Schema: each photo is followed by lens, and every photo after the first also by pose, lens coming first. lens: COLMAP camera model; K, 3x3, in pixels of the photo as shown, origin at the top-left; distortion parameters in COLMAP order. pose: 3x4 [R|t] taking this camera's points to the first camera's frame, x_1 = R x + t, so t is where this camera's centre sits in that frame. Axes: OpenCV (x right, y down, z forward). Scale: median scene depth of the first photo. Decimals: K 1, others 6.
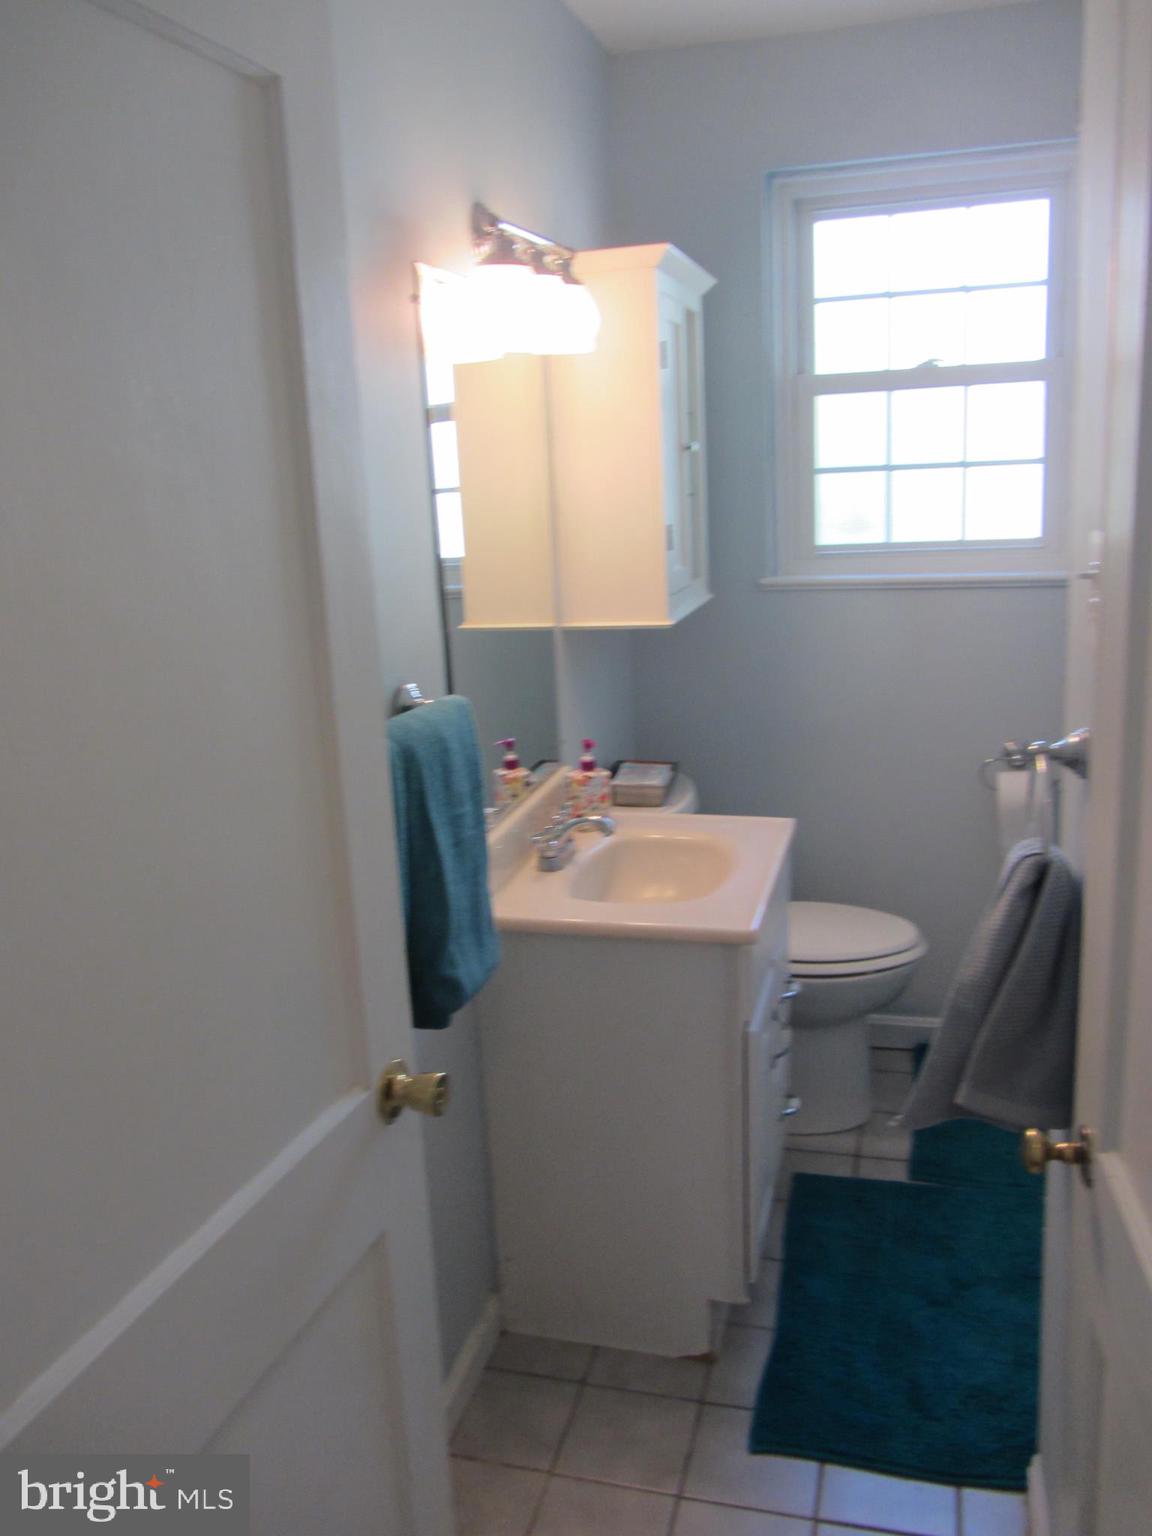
lens RADIAL K [[1267.8, 0, 565.5], [0, 1267.8, 767.5], [0, 0, 1]] dist [-0.046587, 0.029265]
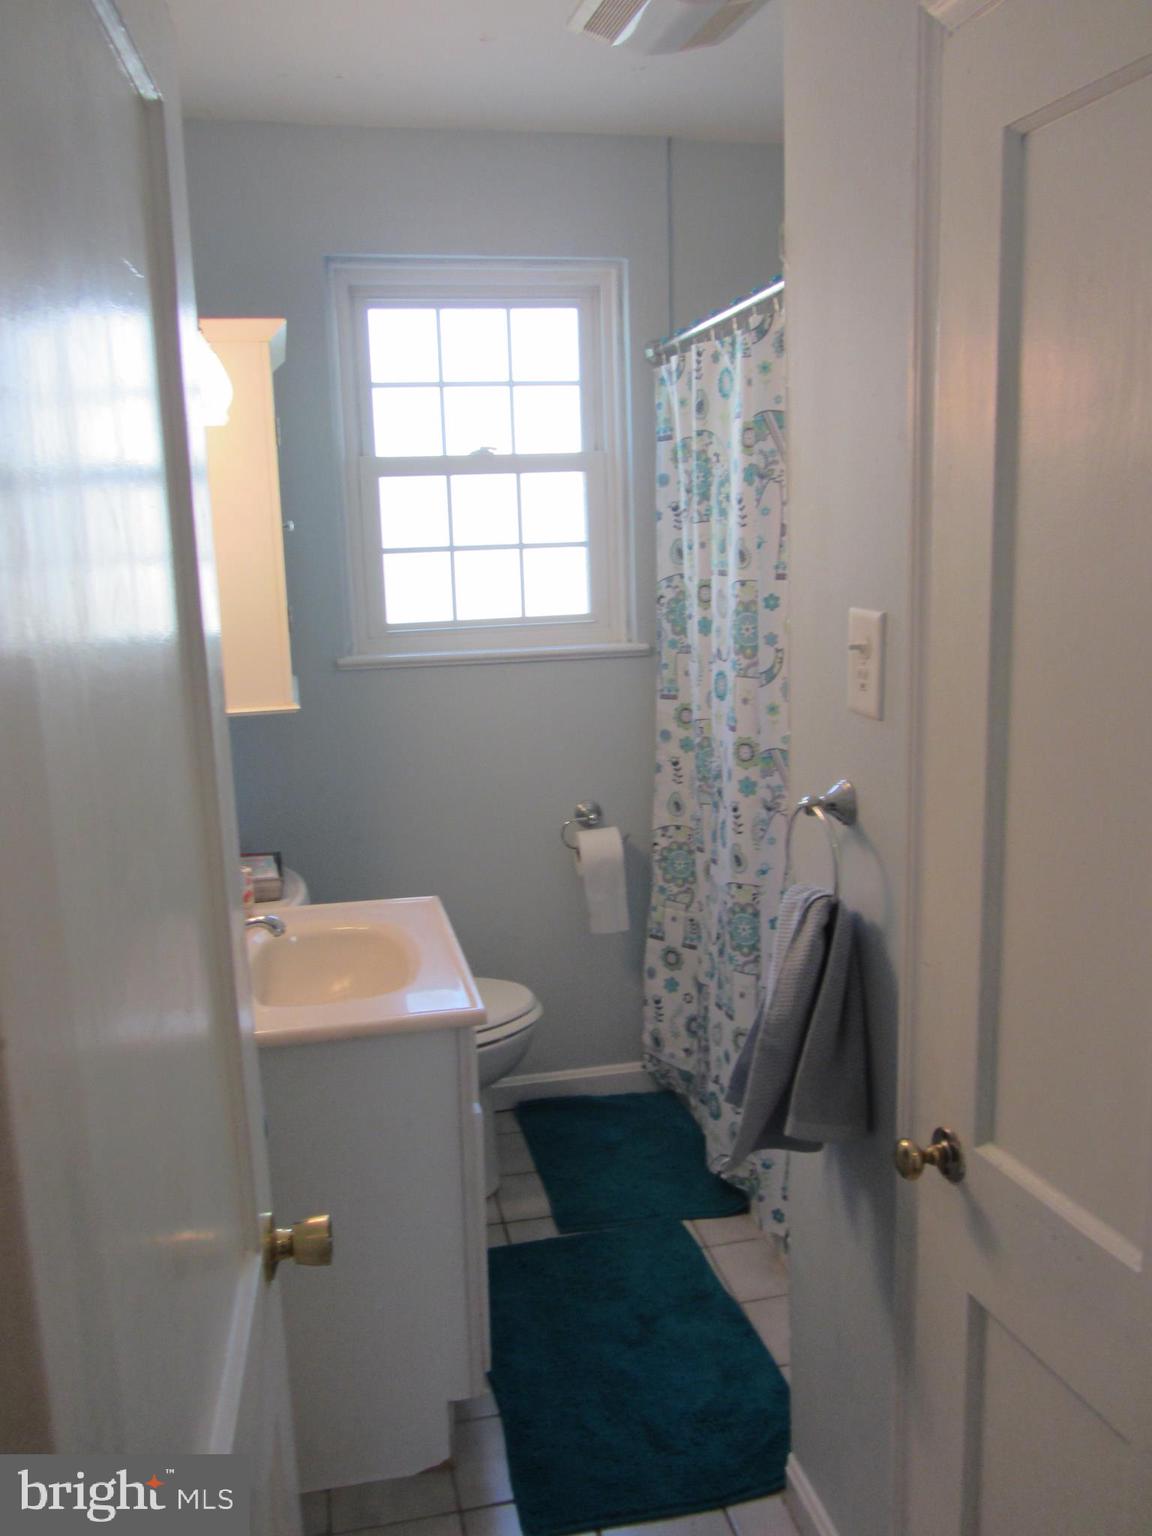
lens RADIAL K [[1267.8, 0, 572.7], [0, 1267.8, 769.9], [0, 0, 1]] dist [-0.046587, 0.029265]
pose [[0.881235, -0.065242, 0.468155, -0.161792], [0.093099, 0.994985, -0.036583, -0.010367], [-0.463420, 0.075823, 0.882889, 0.052822]]
